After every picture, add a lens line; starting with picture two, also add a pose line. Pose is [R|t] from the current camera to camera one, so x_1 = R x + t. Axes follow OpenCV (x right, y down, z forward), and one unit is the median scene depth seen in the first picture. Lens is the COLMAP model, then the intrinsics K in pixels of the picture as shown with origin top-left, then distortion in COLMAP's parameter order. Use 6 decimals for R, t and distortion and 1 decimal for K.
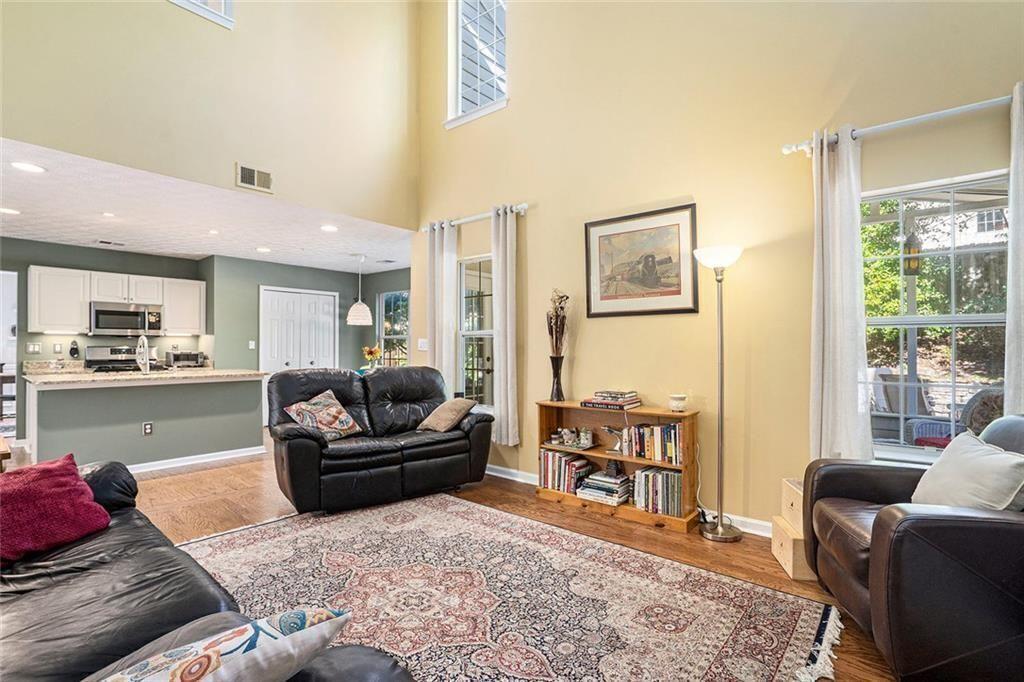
lens RADIAL K [[479.8, 0, 512.7], [0, 479.8, 344.3], [0, 0, 1]] dist [-0.030917, 0.003005]
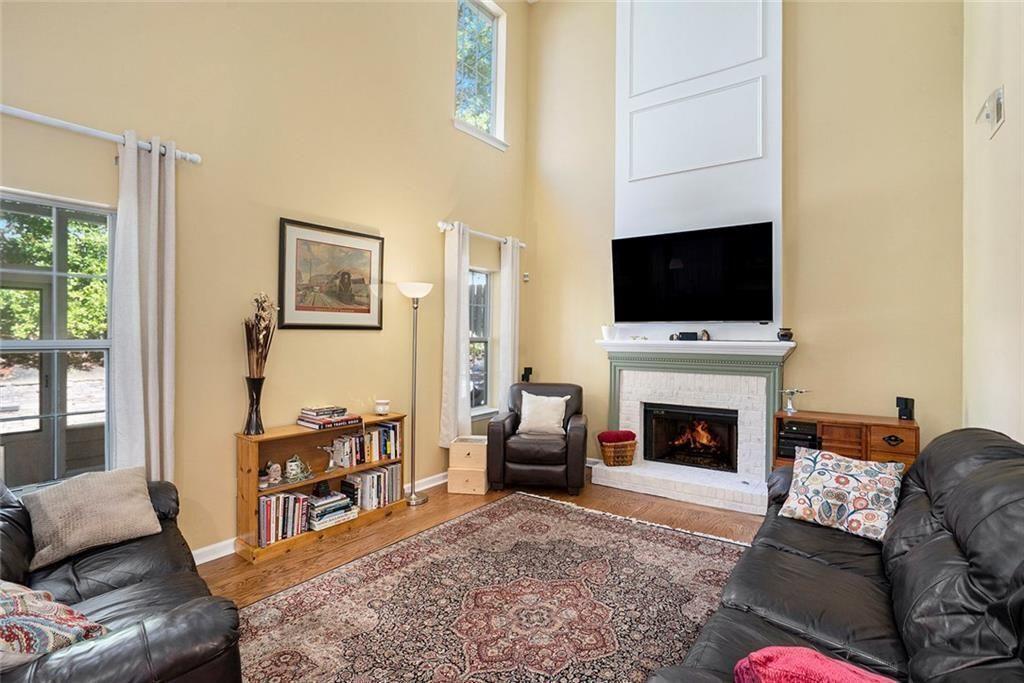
lens RADIAL K [[479.8, 0, 504.9], [0, 479.8, 349.0], [0, 0, 1]] dist [-0.030917, 0.003005]
pose [[-0.045419, -0.030325, 0.998508, -0.807905], [-0.008349, 0.999516, 0.029975, -0.055727], [-0.998933, -0.006975, -0.045650, 0.729119]]
